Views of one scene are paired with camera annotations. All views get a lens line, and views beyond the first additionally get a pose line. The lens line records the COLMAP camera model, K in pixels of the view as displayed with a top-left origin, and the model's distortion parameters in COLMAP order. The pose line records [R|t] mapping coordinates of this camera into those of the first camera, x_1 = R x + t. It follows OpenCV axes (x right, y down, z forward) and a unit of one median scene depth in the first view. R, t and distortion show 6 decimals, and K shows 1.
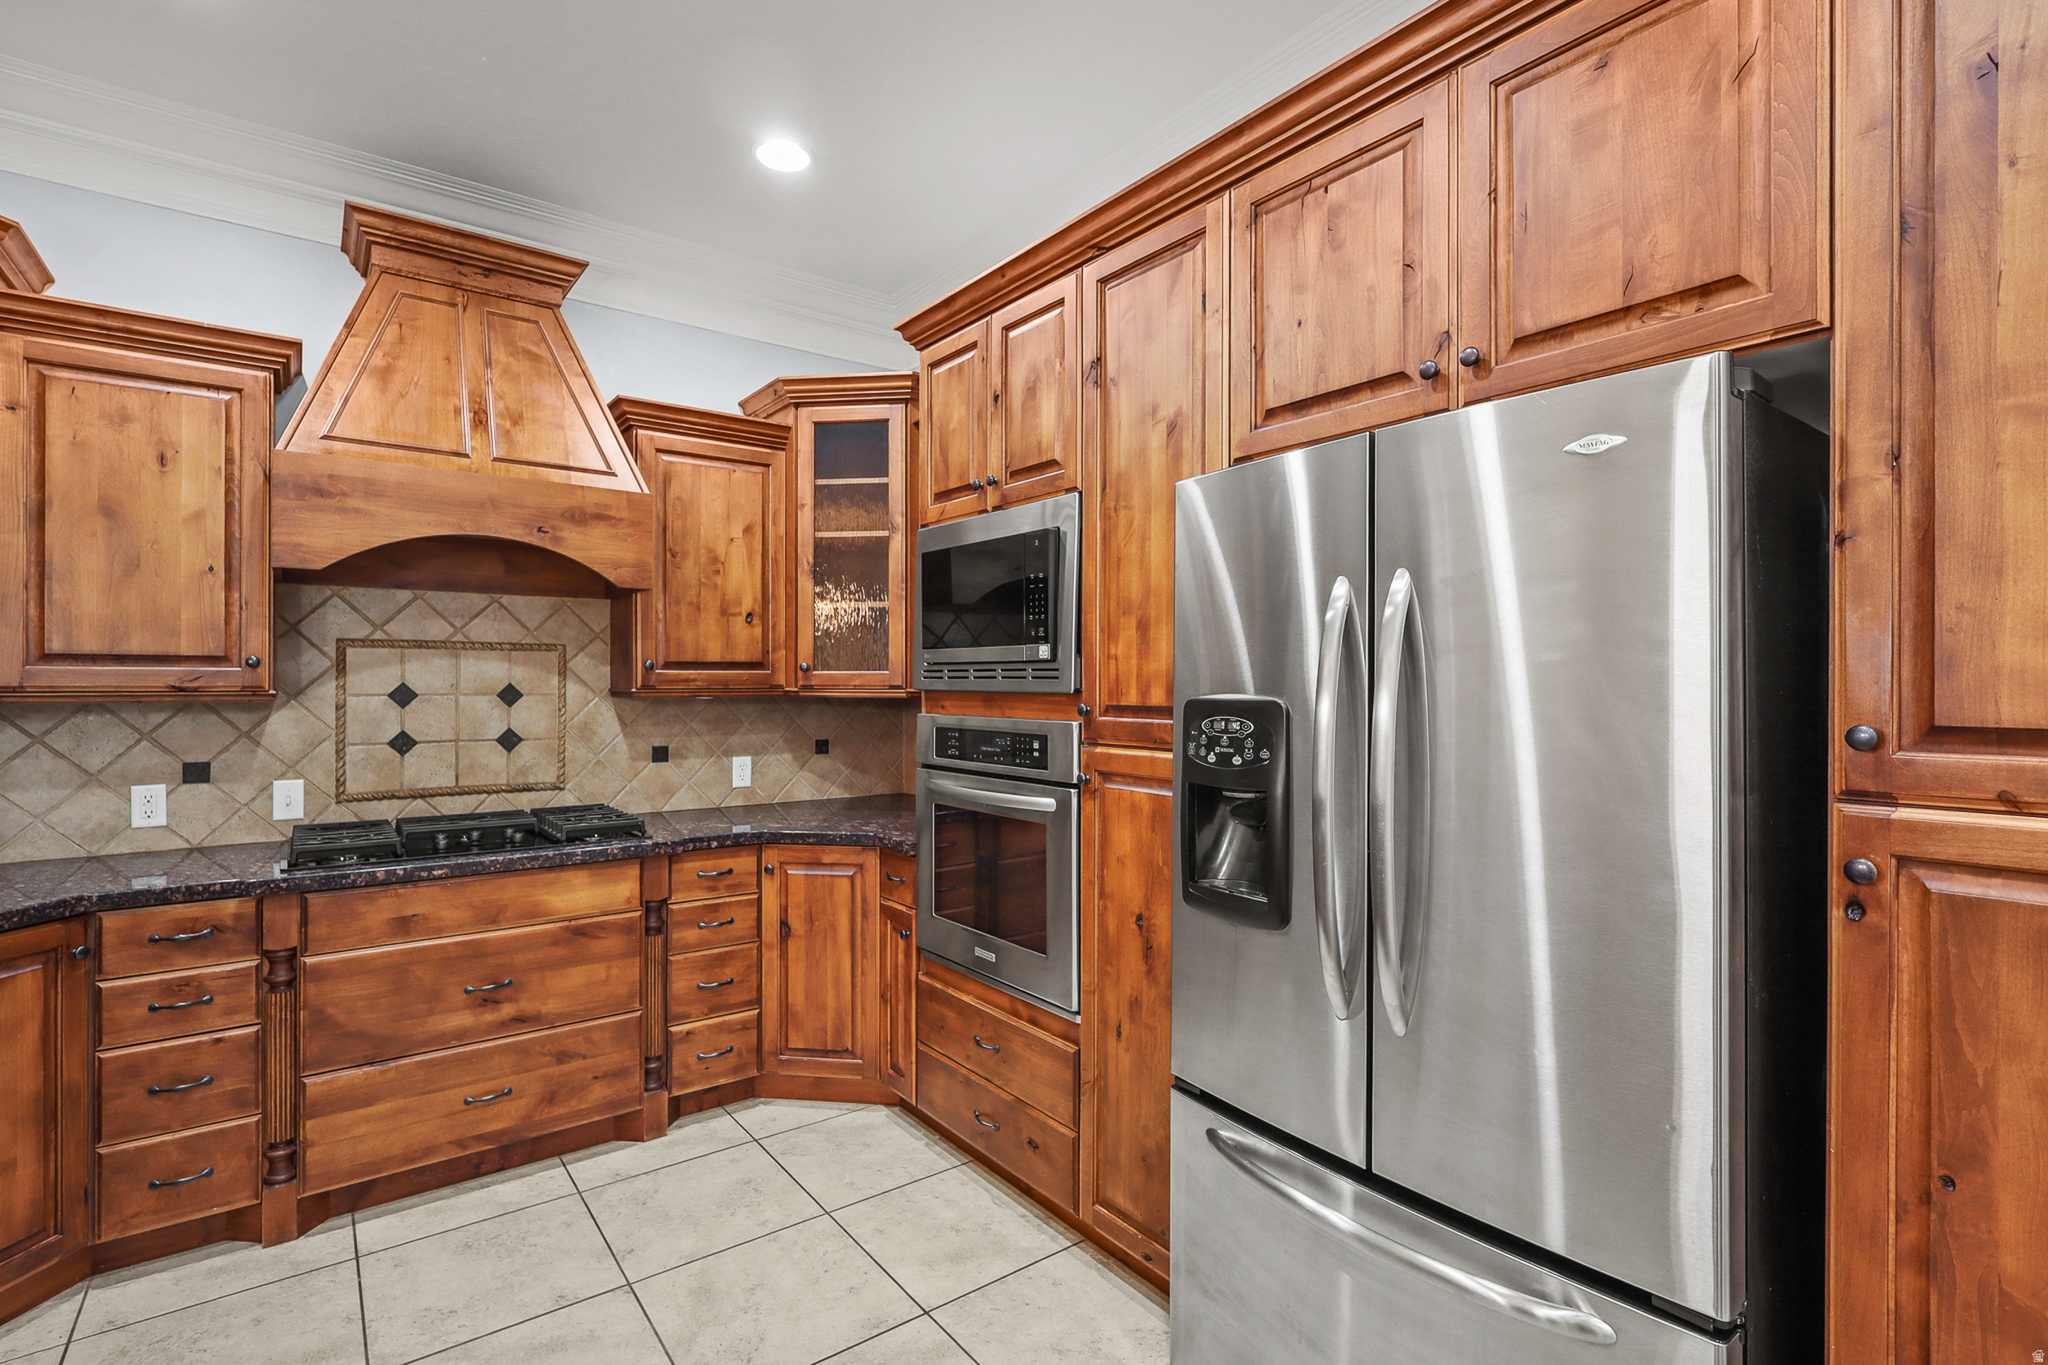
lens RADIAL K [[987.2, 0, 1024.0], [0, 987.2, 682.5], [0, 0, 1]] dist [-0.002714, 0.001051]
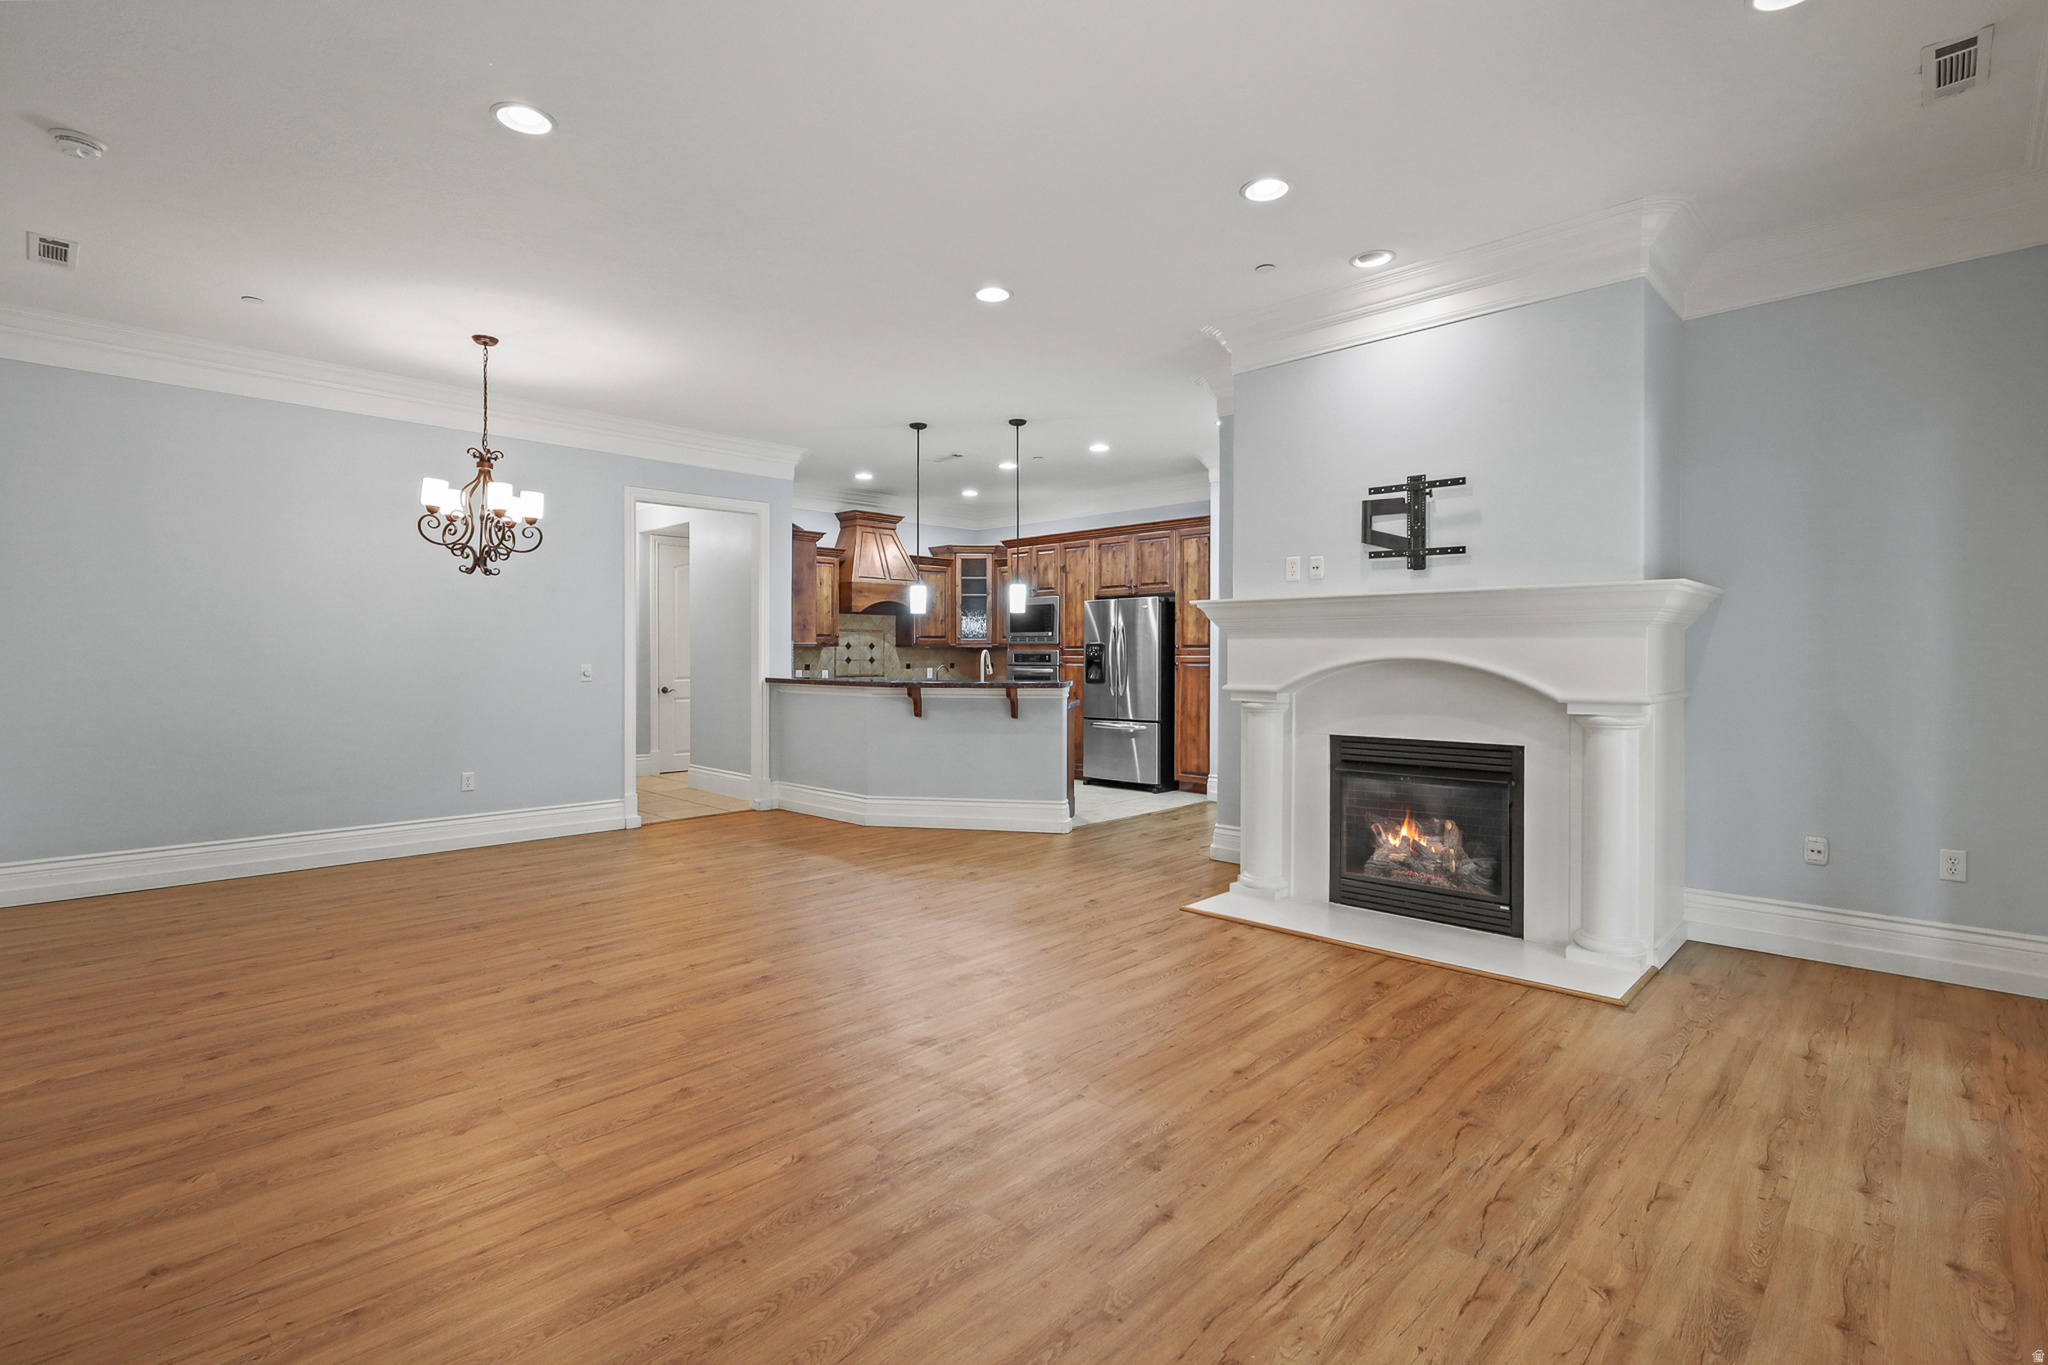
lens RADIAL K [[967.7, 0, 1020.3], [0, 967.7, 661.4], [0, 0, 1]] dist [-0.001381, 0.000000]
pose [[0.989878, -0.003740, 0.141869, -0.573071], [0.002236, 0.999940, 0.010764, 0.034664], [-0.141901, -0.010338, 0.989827, -2.530316]]
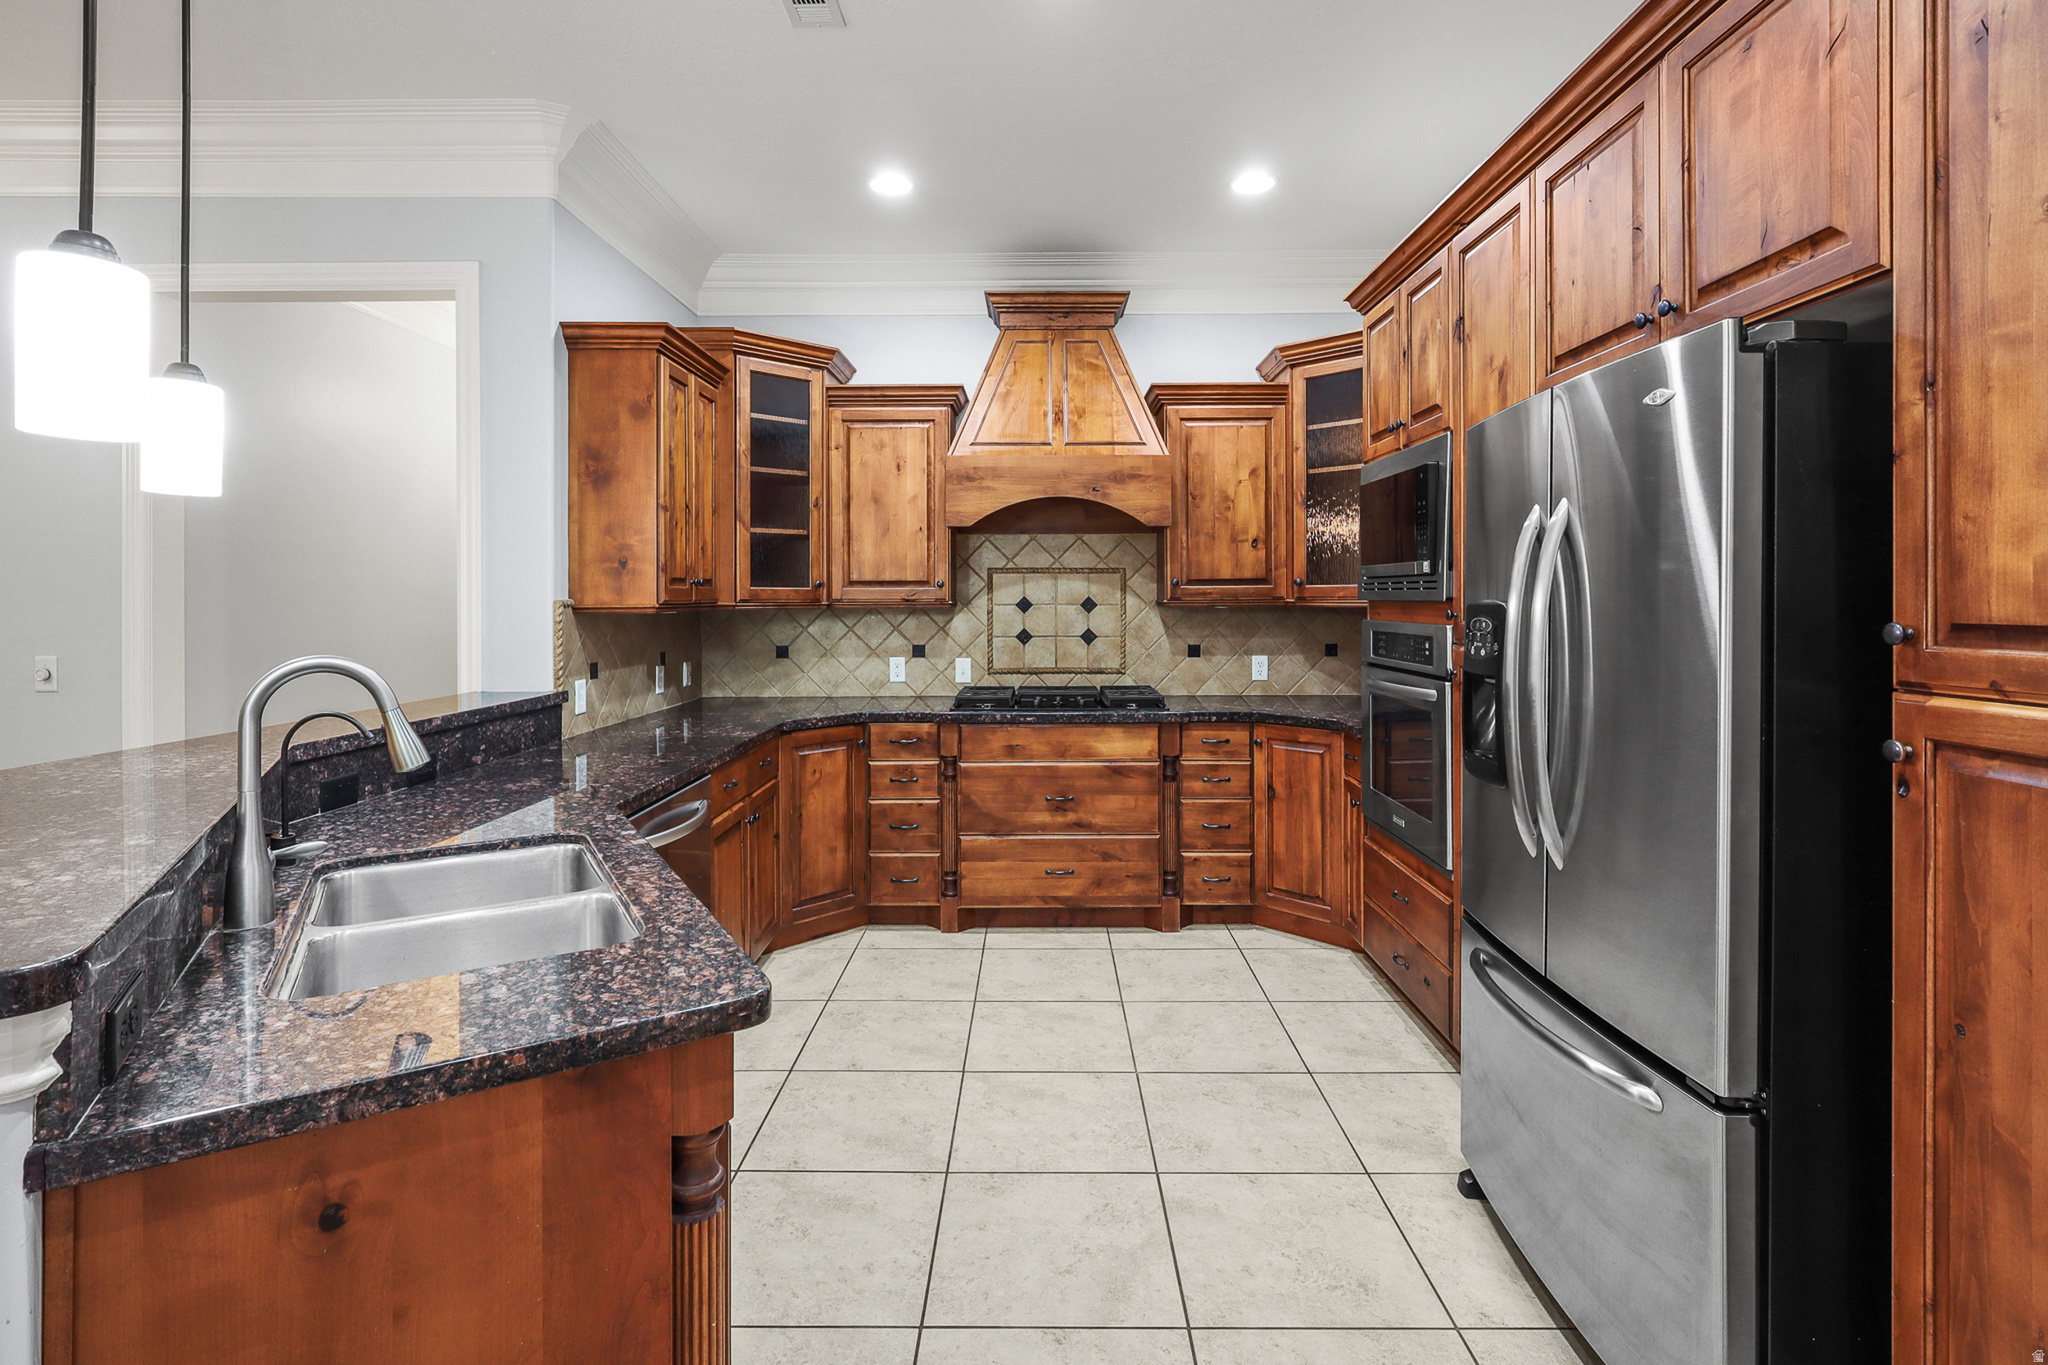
lens RADIAL K [[986.1, 0, 1002.1], [0, 986.1, 600.8], [0, 0, 1]] dist [0.000101, 0.000106]
pose [[0.783634, -0.002673, -0.621217, 0.301941], [0.004729, 0.999987, 0.001662, 0.004582], [0.621204, -0.004240, 0.783637, -0.213703]]
